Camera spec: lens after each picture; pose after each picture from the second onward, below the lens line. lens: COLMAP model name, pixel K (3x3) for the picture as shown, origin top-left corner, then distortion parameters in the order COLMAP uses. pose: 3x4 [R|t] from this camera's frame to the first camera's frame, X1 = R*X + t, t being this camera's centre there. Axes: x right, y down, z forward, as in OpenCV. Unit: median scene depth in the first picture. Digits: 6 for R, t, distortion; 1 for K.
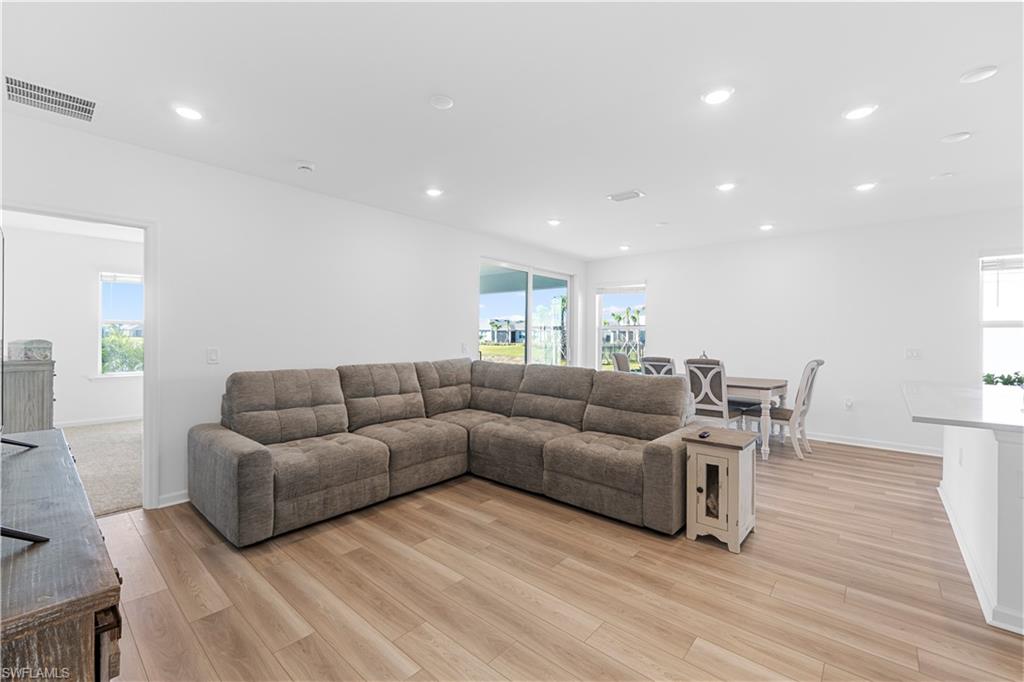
lens RADIAL K [[424.8, 0, 512.0], [0, 424.8, 341.0], [0, 0, 1]] dist [-0.004716, -0.000145]
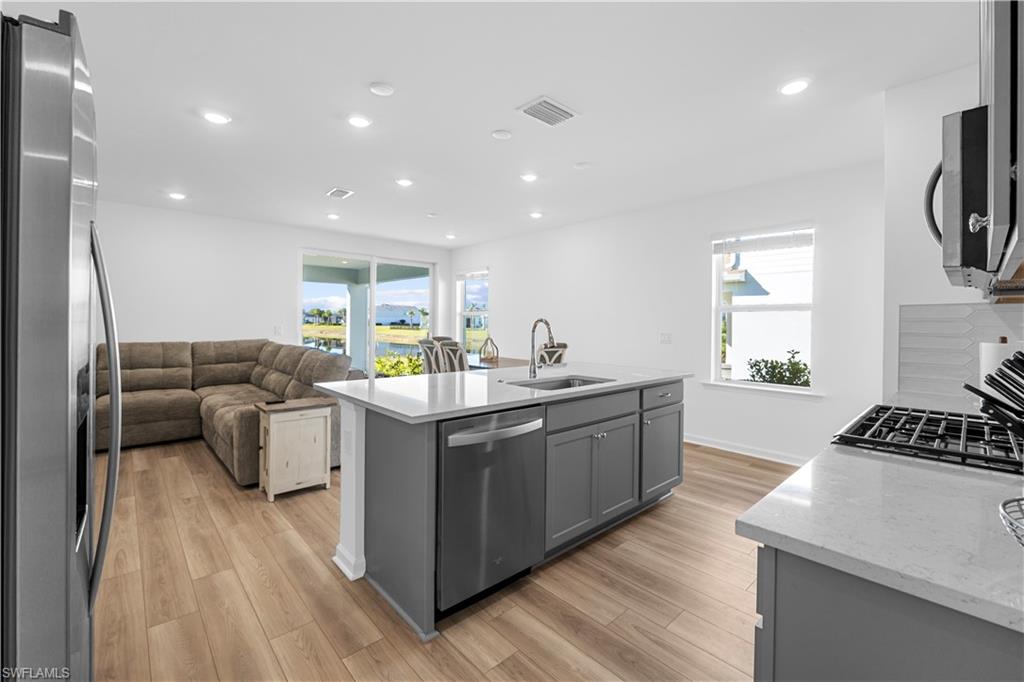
lens RADIAL K [[431.4, 0, 511.1], [0, 431.4, 329.7], [0, 0, 1]] dist [-0.011311, -0.000123]
pose [[0.993306, 0.005118, -0.115402, 0.755619], [-0.004901, 0.999986, 0.002166, 0.010957], [0.115412, -0.001585, 0.993316, -0.057278]]
